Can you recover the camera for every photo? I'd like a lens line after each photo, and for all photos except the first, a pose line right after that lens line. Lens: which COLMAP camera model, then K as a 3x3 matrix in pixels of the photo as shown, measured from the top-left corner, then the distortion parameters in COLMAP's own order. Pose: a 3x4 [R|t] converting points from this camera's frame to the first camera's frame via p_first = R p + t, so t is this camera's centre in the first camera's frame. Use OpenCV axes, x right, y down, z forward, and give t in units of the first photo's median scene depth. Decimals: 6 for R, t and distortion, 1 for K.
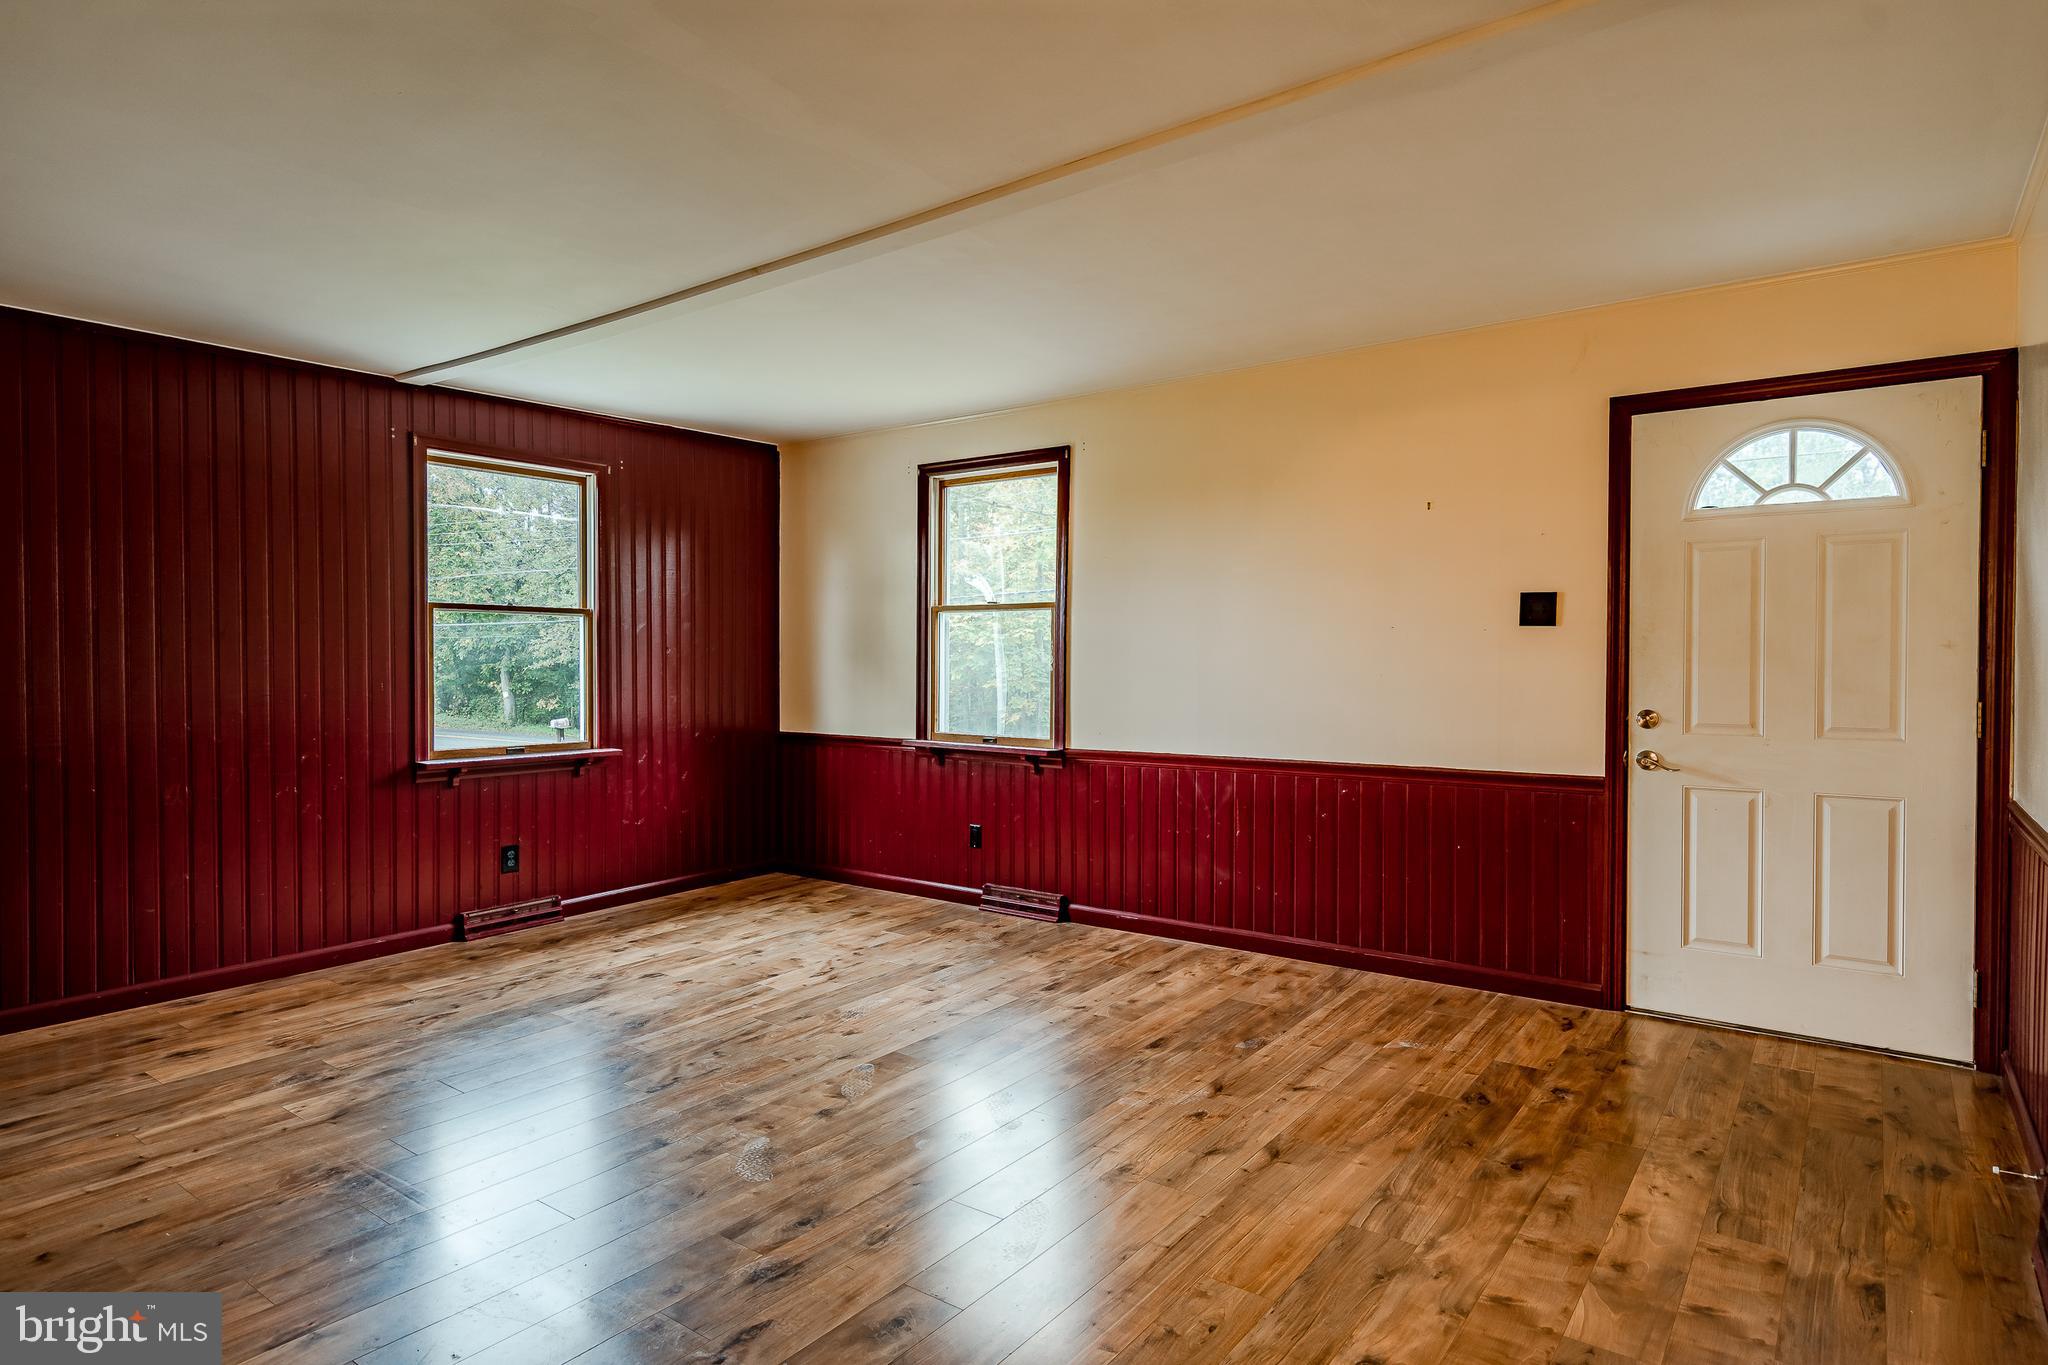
lens RADIAL K [[1141.1, 0, 1029.1], [0, 1141.1, 681.3], [0, 0, 1]] dist [0.005570, -0.000123]
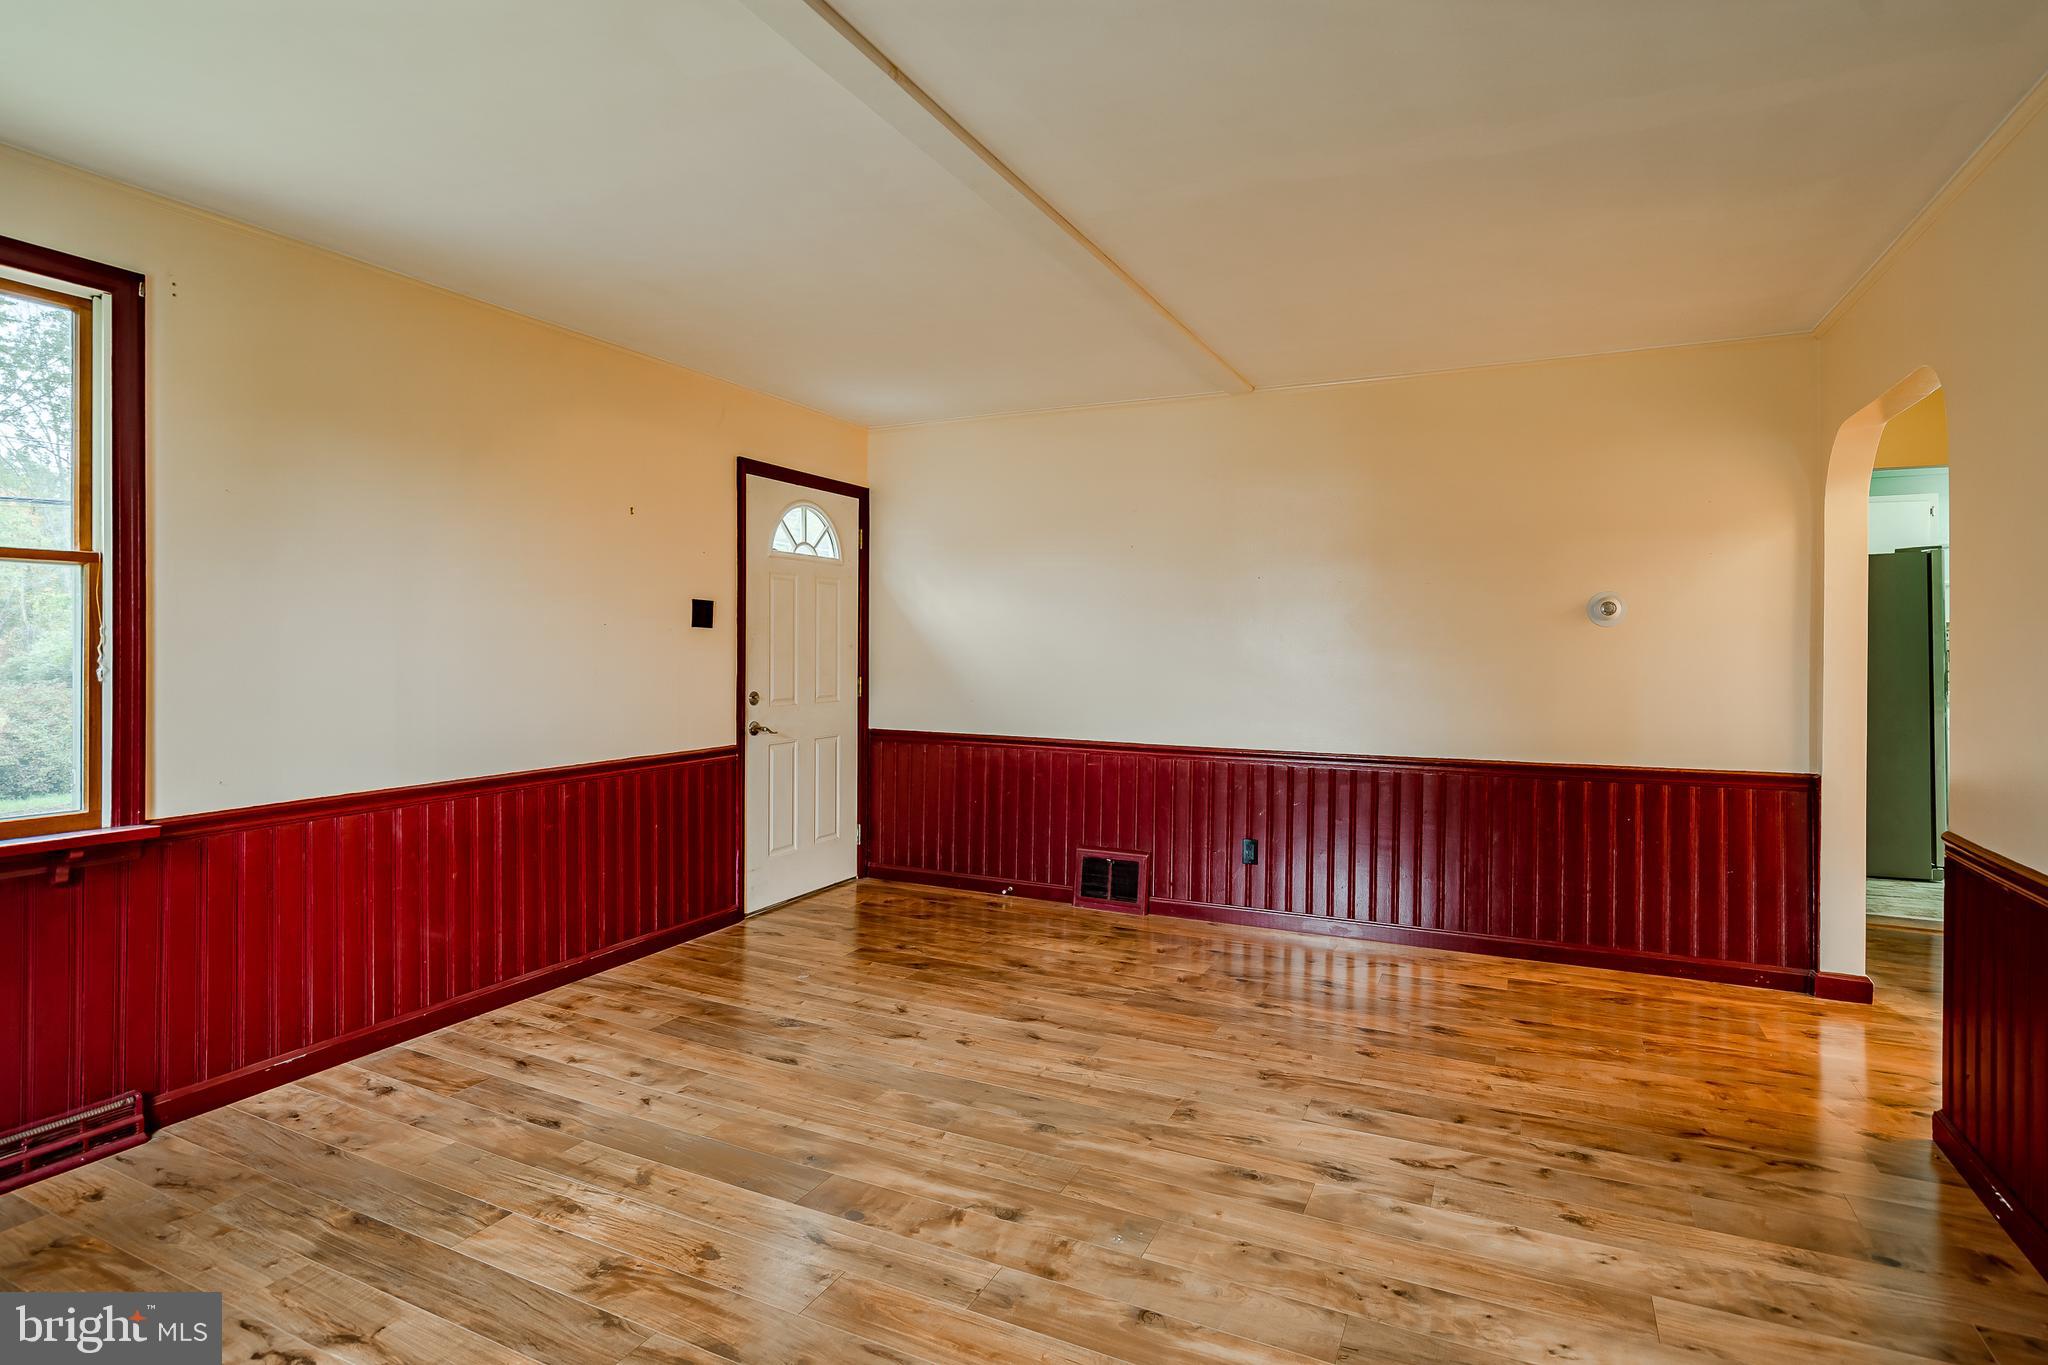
lens RADIAL K [[1041.4, 0, 1026.6], [0, 1041.4, 661.6], [0, 0, 1]] dist [-0.000492, 0.002230]
pose [[-0.194757, -0.011316, 0.980786, -0.778826], [0.020110, 0.999677, 0.015527, -0.024813], [-0.980645, 0.022747, -0.194467, 0.966068]]
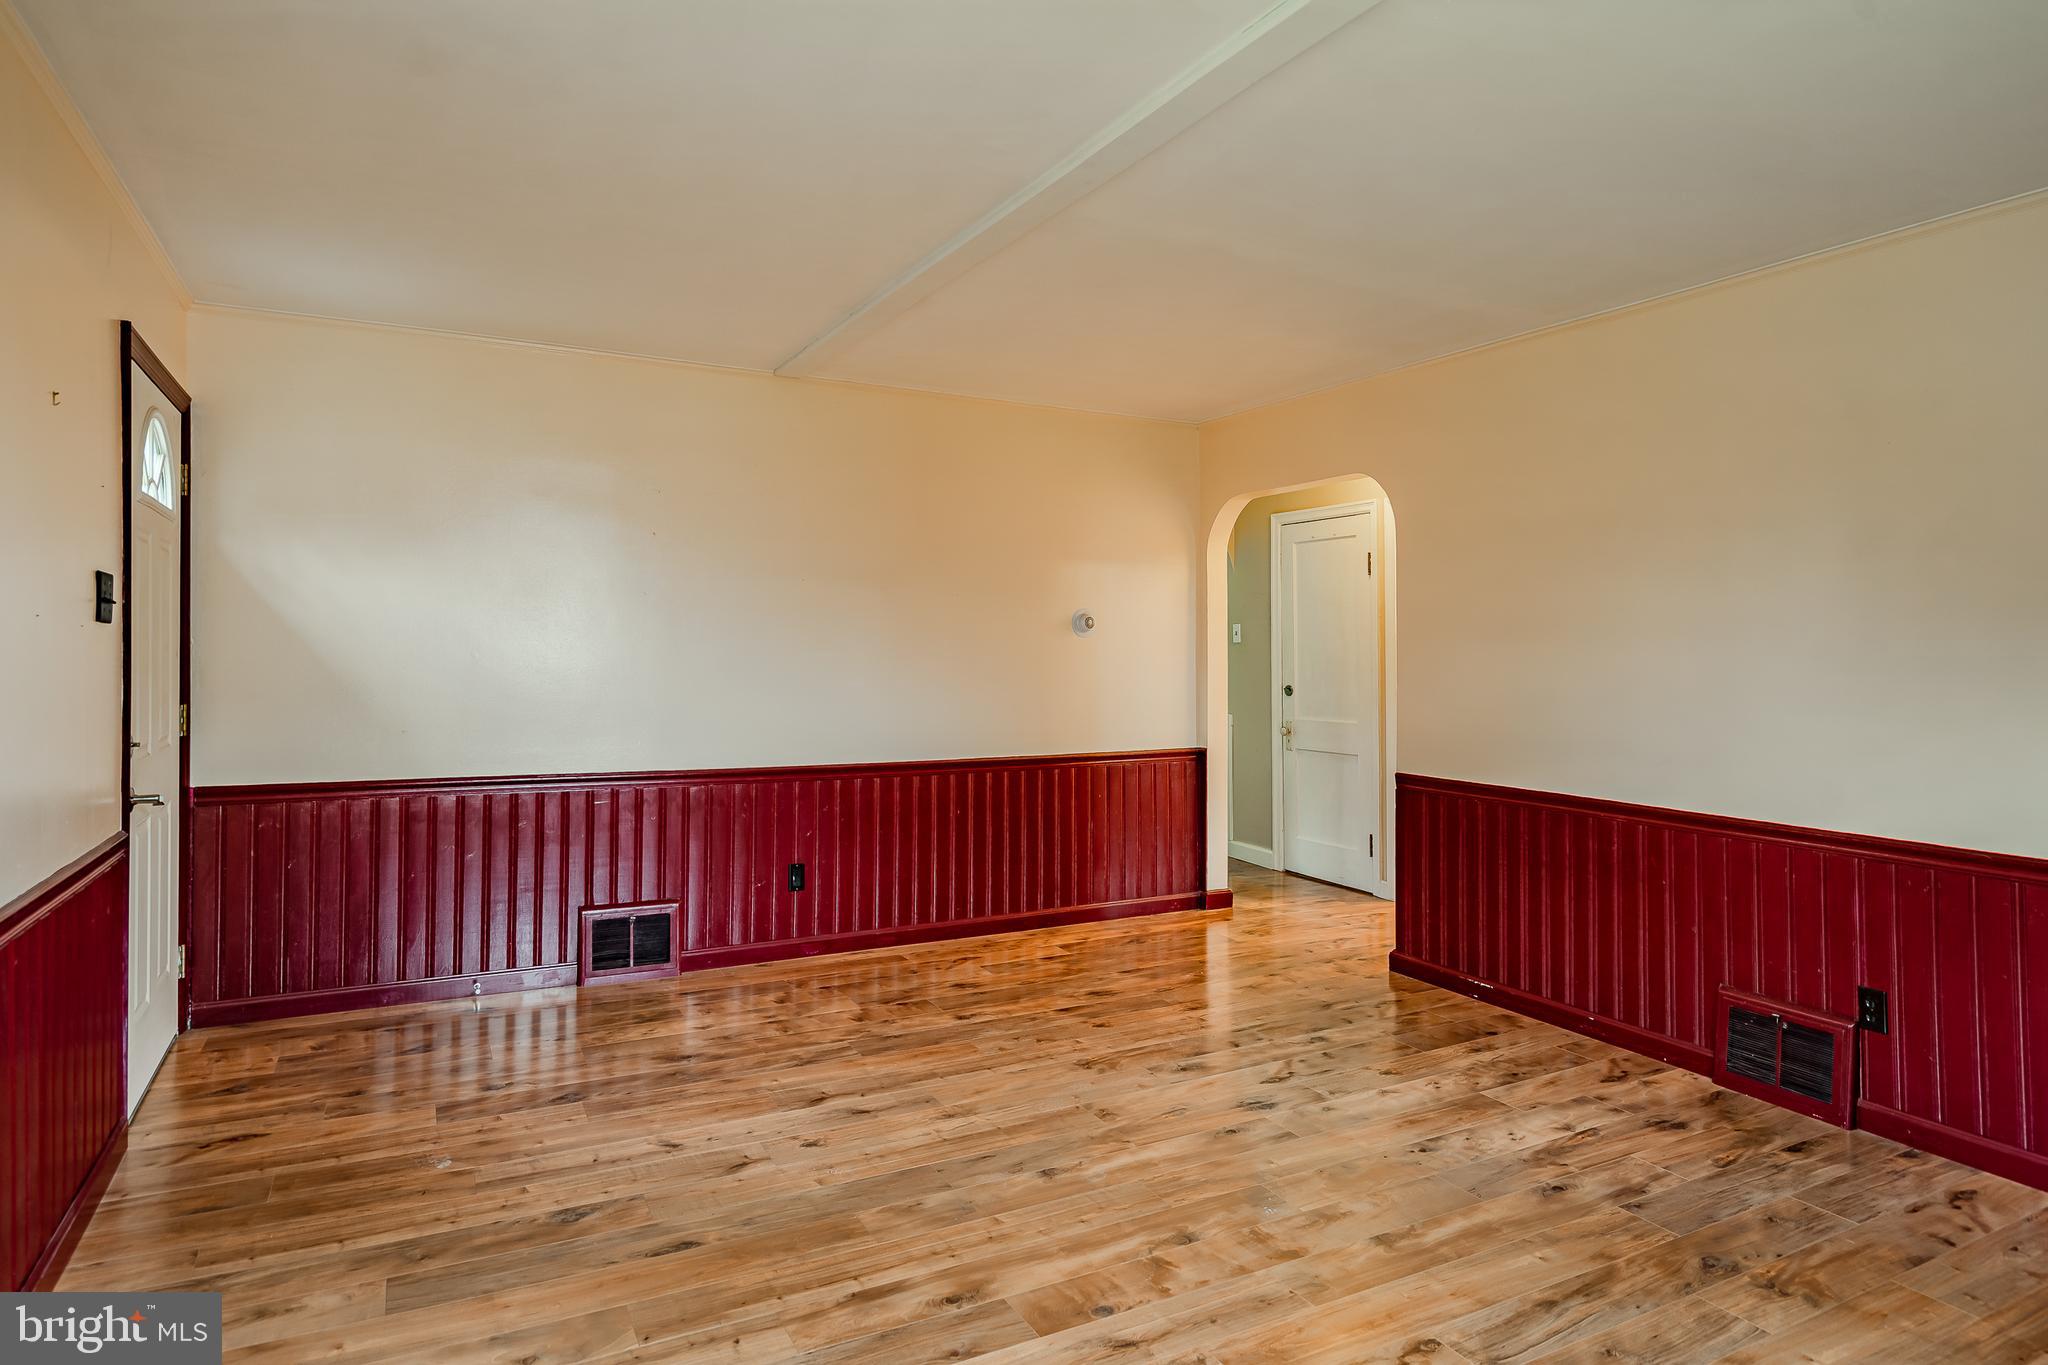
lens RADIAL K [[1149.5, 0, 1022.0], [0, 1149.5, 669.8], [0, 0, 1]] dist [0.004639, -0.000189]
pose [[-0.903596, -0.005690, 0.428347, -0.358913], [0.009636, 0.999389, 0.033603, -0.041496], [-0.428277, 0.034491, -0.902989, 1.514987]]
